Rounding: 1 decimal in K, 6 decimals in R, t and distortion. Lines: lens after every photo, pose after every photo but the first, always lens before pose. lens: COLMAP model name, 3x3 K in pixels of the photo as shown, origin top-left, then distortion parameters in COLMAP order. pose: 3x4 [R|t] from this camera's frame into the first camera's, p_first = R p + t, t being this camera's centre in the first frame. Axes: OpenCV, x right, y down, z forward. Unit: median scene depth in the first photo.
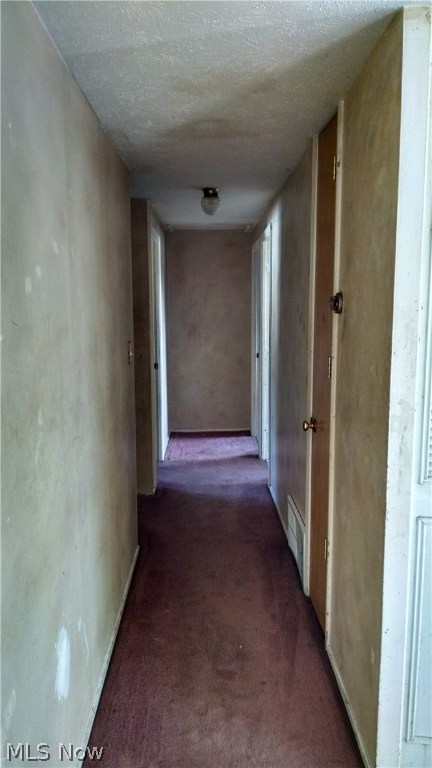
lens RADIAL K [[573.5, 0, 216.0], [0, 573.5, 384.0], [0, 0, 1]] dist [0.058085, -0.110823]
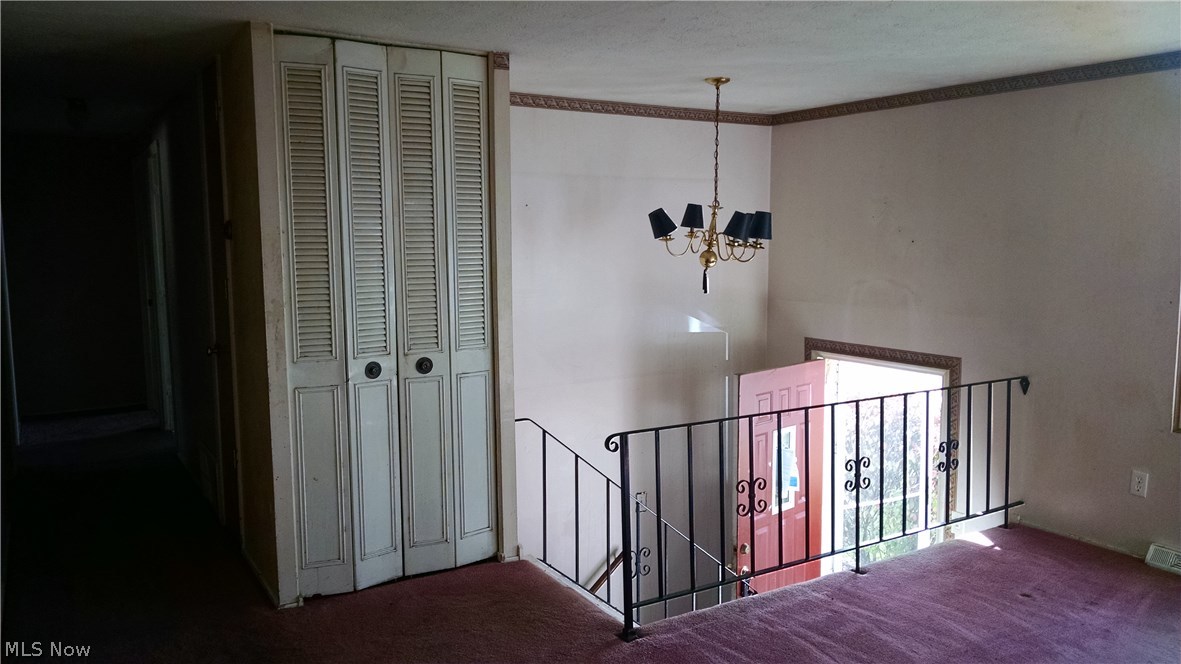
lens RADIAL K [[881.9, 0, 590.5], [0, 881.9, 332.0], [0, 0, 1]] dist [0.058085, -0.110823]
pose [[0.858952, -0.057530, 0.508814, -0.056452], [0.074260, 0.997159, -0.012617, 0.099590], [-0.506643, 0.048622, 0.860784, -0.632447]]
